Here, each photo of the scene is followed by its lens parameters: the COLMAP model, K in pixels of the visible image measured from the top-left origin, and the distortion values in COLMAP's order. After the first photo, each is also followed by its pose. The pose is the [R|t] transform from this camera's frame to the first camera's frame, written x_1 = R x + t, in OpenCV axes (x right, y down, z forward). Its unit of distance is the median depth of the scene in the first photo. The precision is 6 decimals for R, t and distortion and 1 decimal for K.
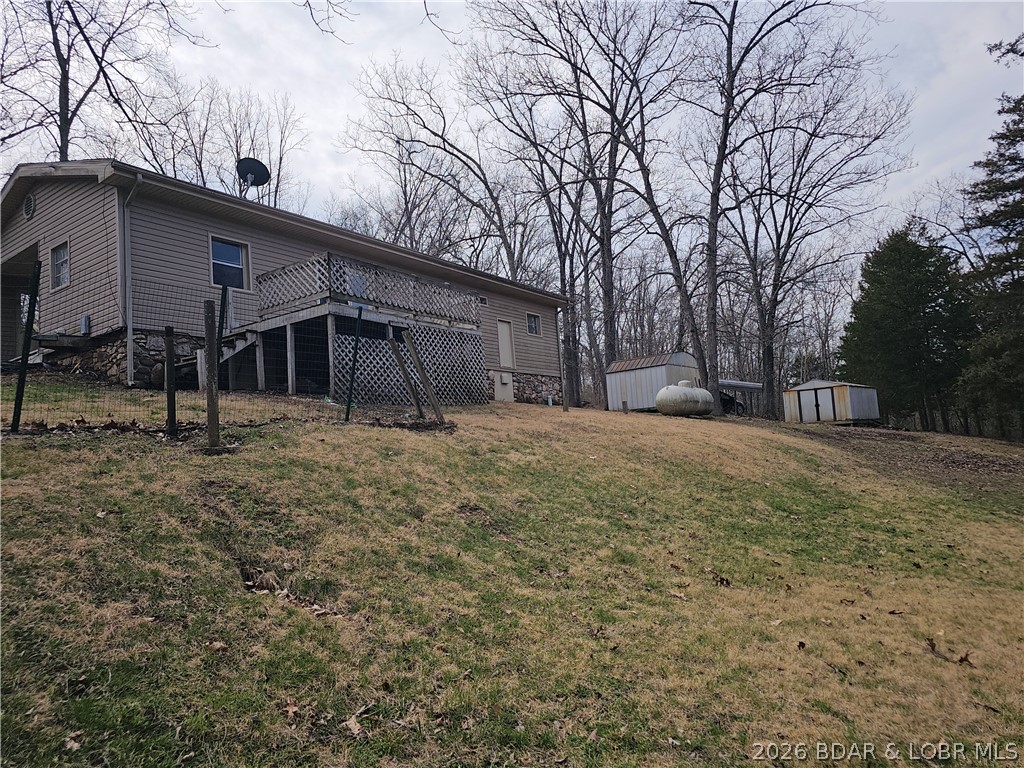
lens RADIAL K [[689.9, 0, 510.5], [0, 689.9, 388.0], [0, 0, 1]] dist [0.058872, -0.035942]
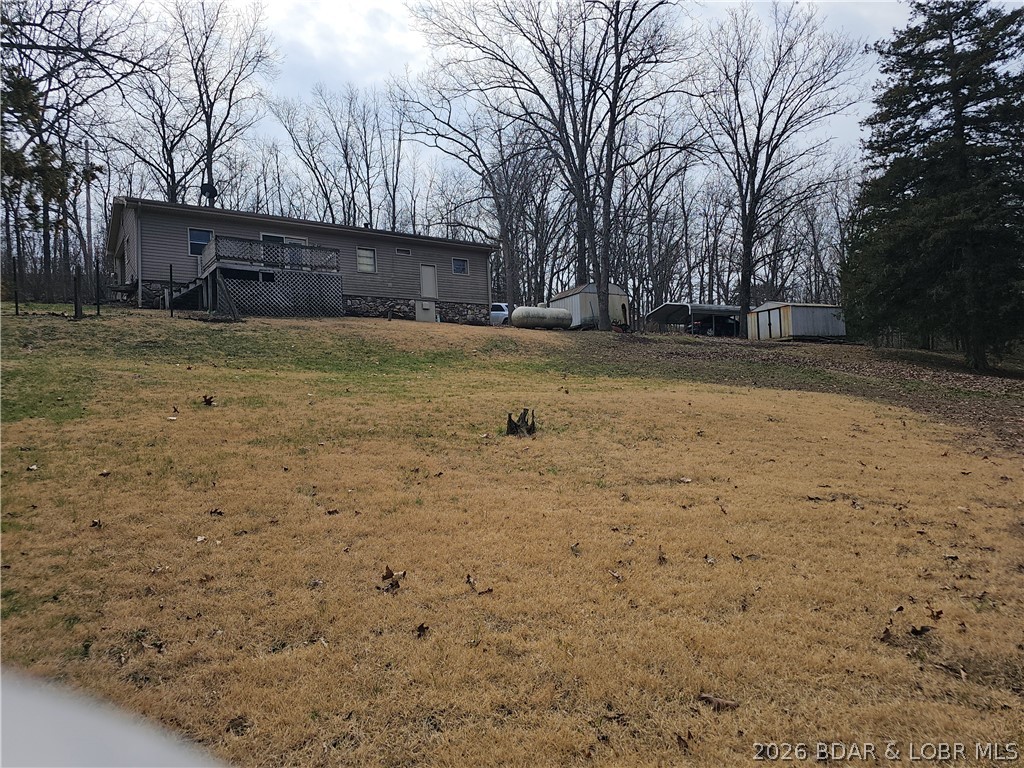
lens RADIAL K [[689.9, 0, 516.1], [0, 689.9, 383.2], [0, 0, 1]] dist [0.058872, -0.035942]
pose [[0.944236, 0.004215, -0.329243, 0.879563], [0.019393, 0.997470, 0.068389, 0.072769], [0.328698, -0.070960, 0.941765, -0.431945]]
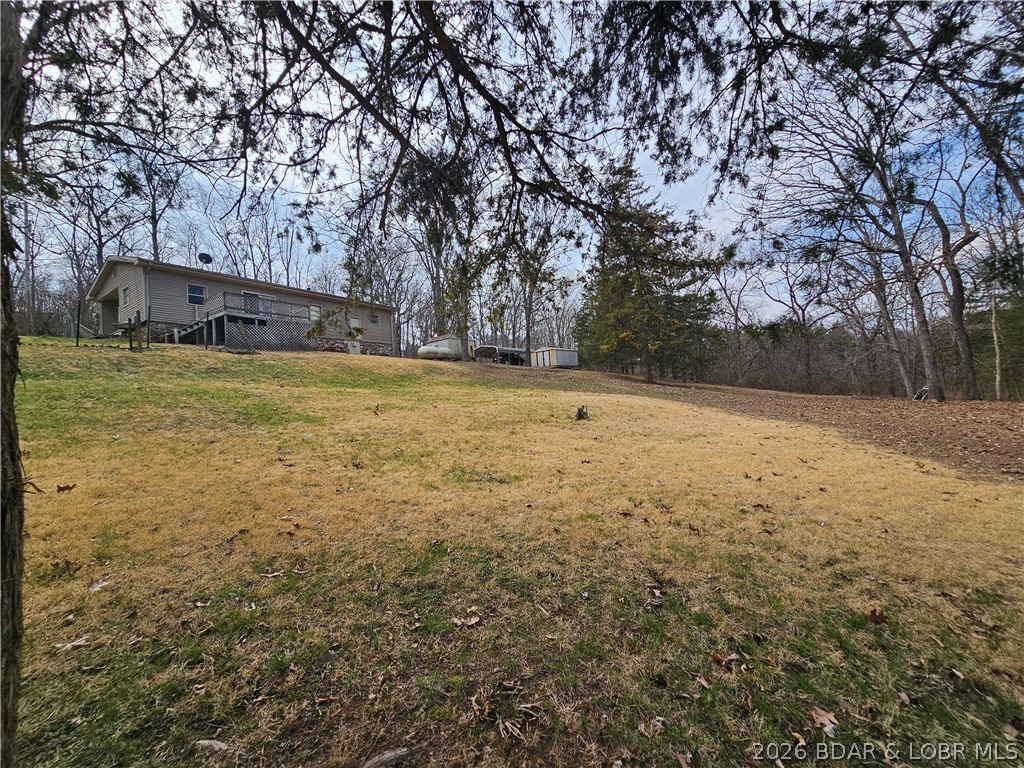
lens RADIAL K [[416.5, 0, 517.9], [0, 416.5, 382.2], [0, 0, 1]] dist [-0.001478, -0.000198]
pose [[0.997138, -0.012697, 0.074526, 0.568762], [0.008852, 0.998624, 0.051693, 0.061250], [-0.075080, -0.050885, 0.995878, -0.536334]]
